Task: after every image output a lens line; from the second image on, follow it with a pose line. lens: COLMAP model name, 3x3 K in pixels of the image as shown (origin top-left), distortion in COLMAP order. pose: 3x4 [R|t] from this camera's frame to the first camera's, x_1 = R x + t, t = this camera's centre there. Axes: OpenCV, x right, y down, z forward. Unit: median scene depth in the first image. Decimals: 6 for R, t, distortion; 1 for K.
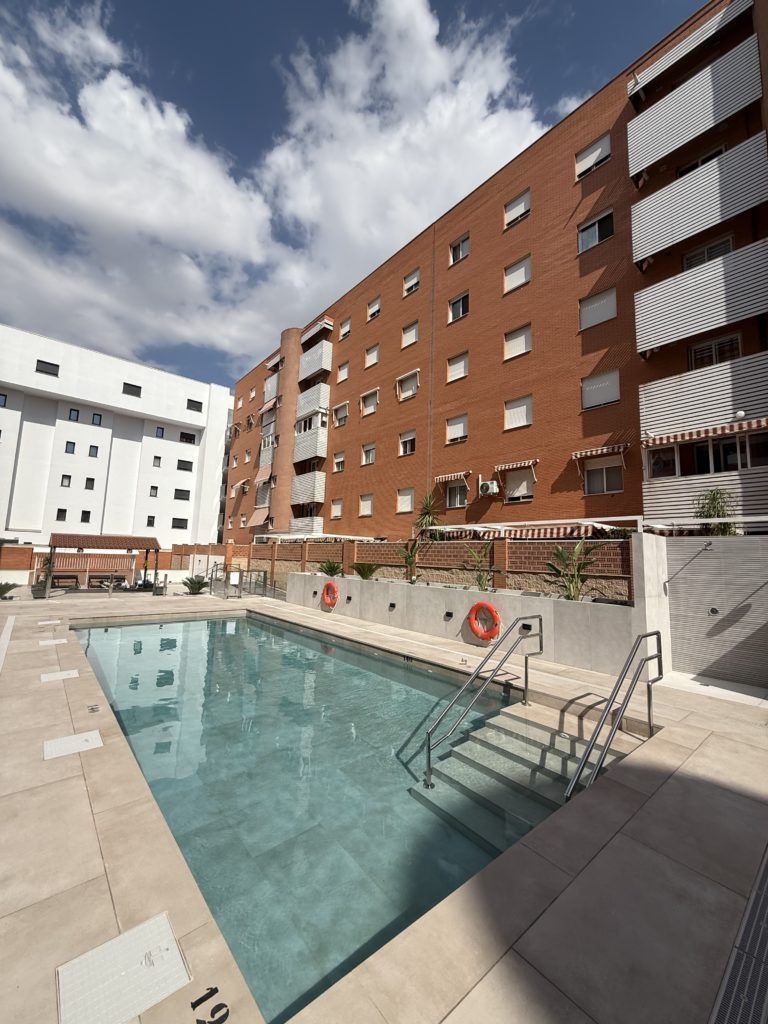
lens RADIAL K [[407.1, 0, 383.7], [0, 407.1, 509.8], [0, 0, 1]] dist [-0.001579, 0.000122]
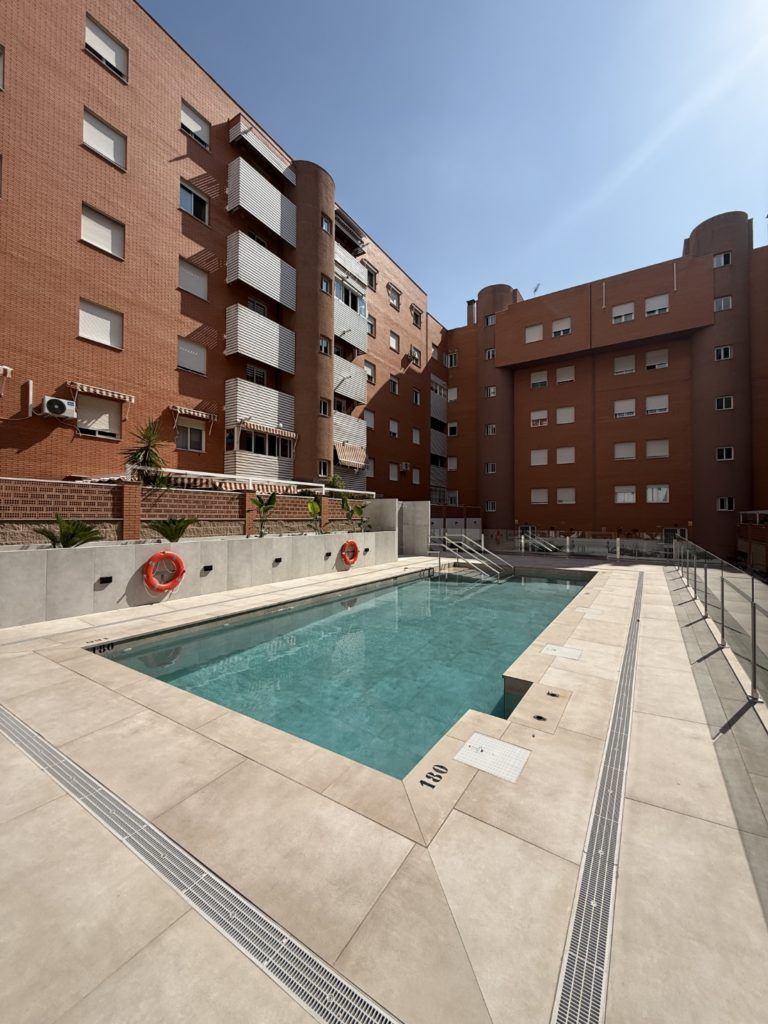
lens RADIAL K [[407.1, 0, 383.7], [0, 407.1, 509.8], [0, 0, 1]] dist [-0.001579, 0.000122]
pose [[-0.279775, -0.018198, 0.959893, -0.395174], [-0.127455, 0.991675, -0.018349, 0.042847], [-0.951568, -0.127477, -0.279765, 0.431887]]
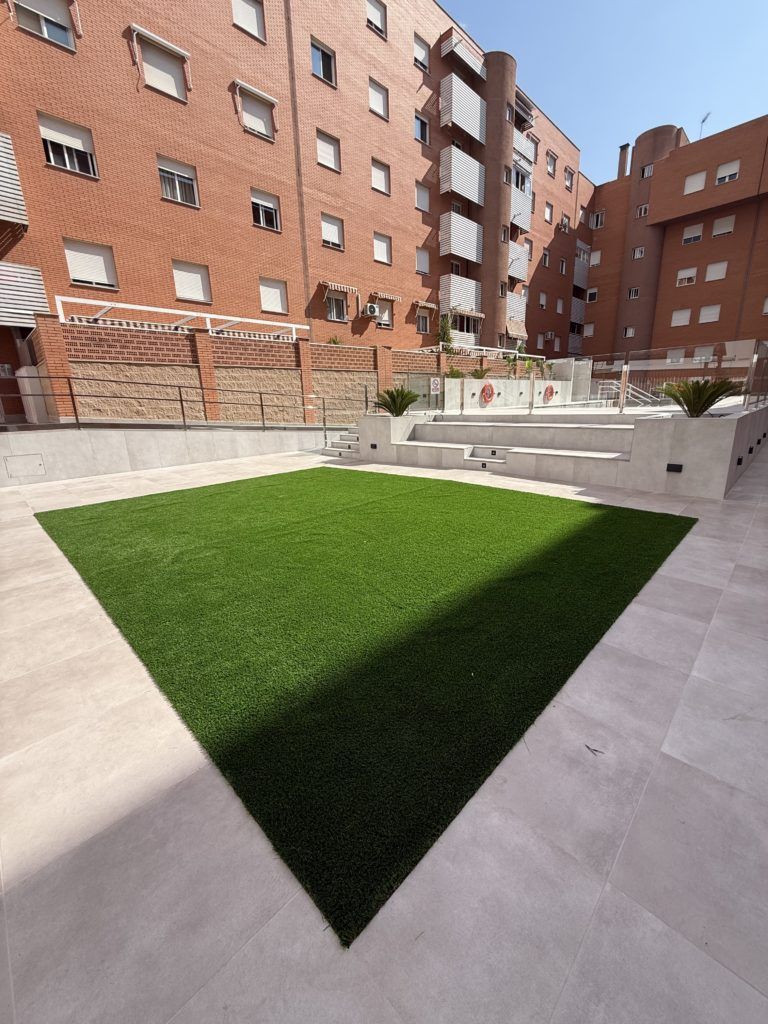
lens RADIAL K [[407.1, 0, 383.7], [0, 407.1, 509.8], [0, 0, 1]] dist [-0.001579, 0.000122]
pose [[-0.074148, -0.288167, 0.954705, -0.711827], [-0.088609, 0.955458, 0.281512, 0.112983], [-0.993303, -0.063722, -0.096380, 0.707523]]
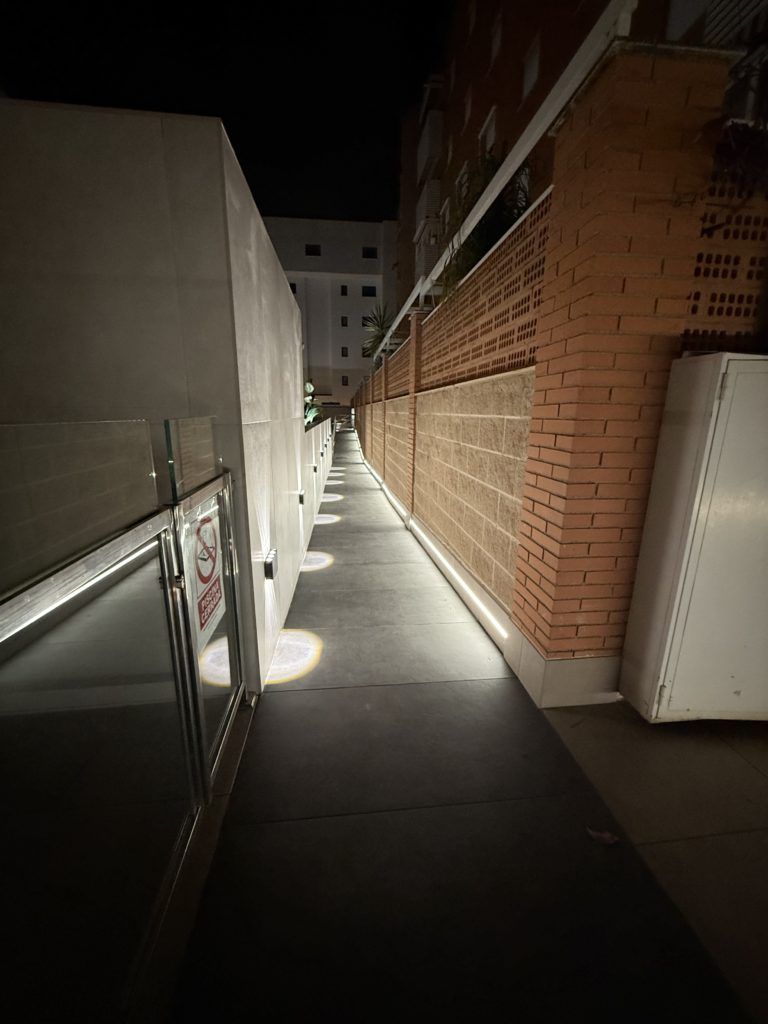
lens RADIAL K [[407.1, 0, 383.7], [0, 407.1, 509.8], [0, 0, 1]] dist [-0.001579, 0.000122]
pose [[0.818383, 0.110573, -0.563935, 0.322416], [0.085632, 0.946895, 0.309932, 0.046538], [0.568257, -0.301934, 0.765454, 0.171474]]
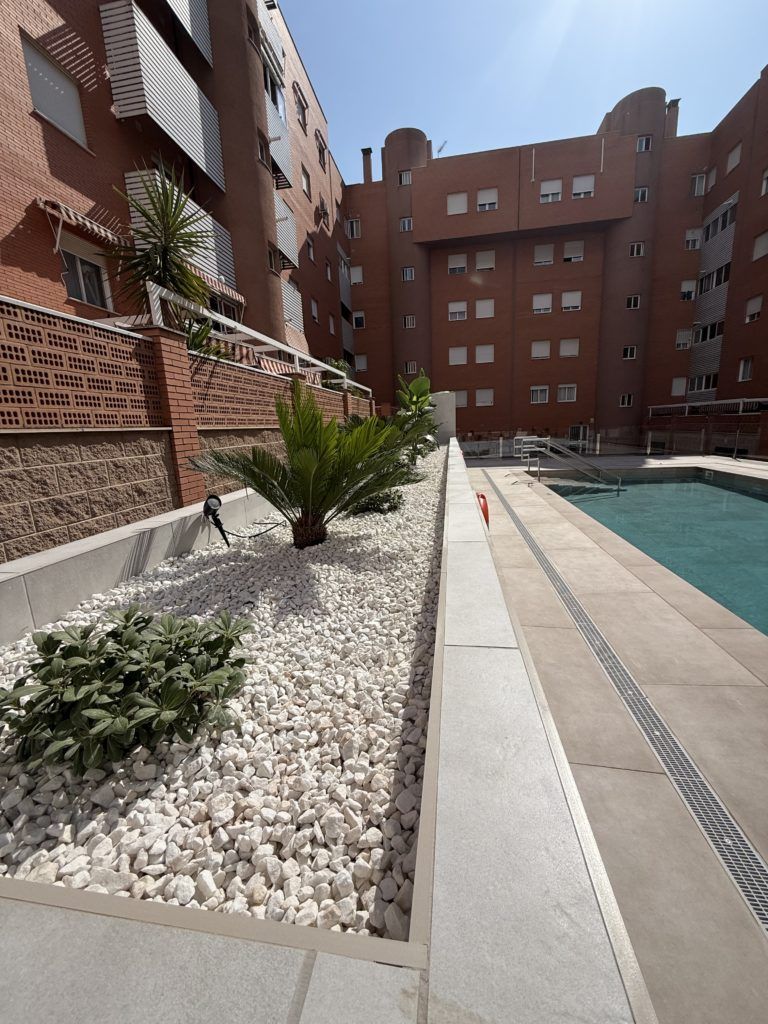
lens RADIAL K [[408.7, 0, 383.0], [0, 408.7, 511.5], [0, 0, 1]] dist [-0.002063, 0.000403]
pose [[-0.642117, -0.160882, 0.749535, -0.136720], [-0.068835, 0.985881, 0.152642, 0.077049], [-0.763510, 0.046419, -0.644126, 0.594081]]
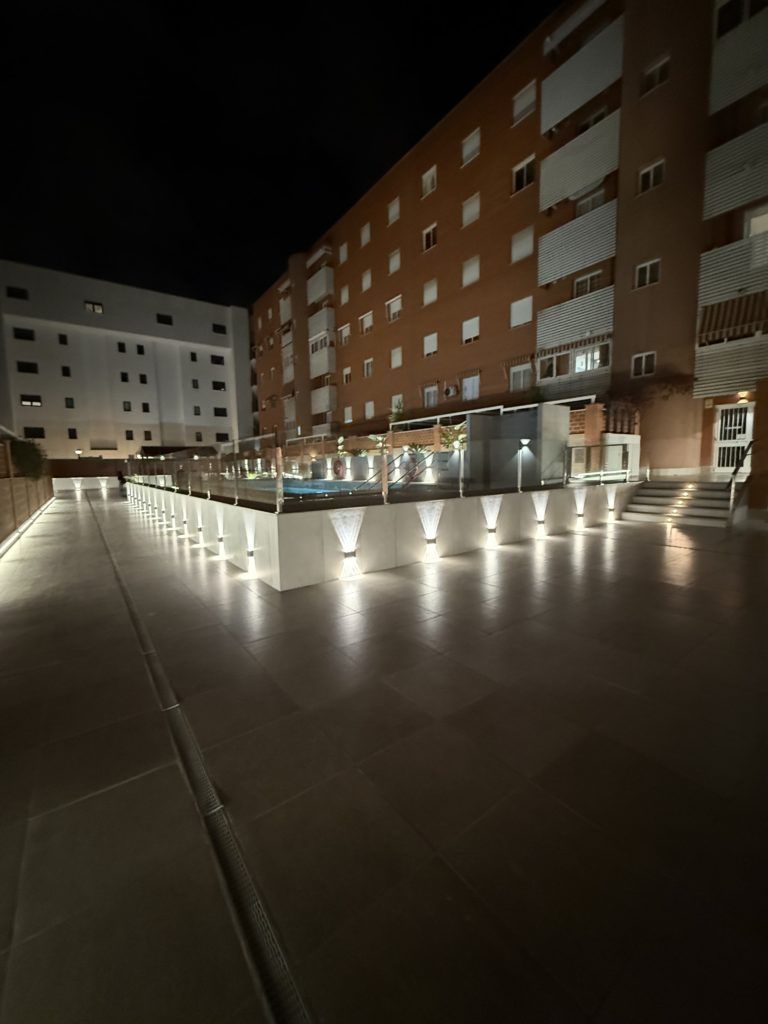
lens RADIAL K [[408.1, 0, 382.9], [0, 408.1, 509.4], [0, 0, 1]] dist [-0.001261, 0.000126]
pose [[0.995761, -0.045856, -0.079729, 0.083754], [0.062455, 0.973469, 0.220130, 0.010402], [0.067520, -0.224176, 0.972207, -0.295968]]
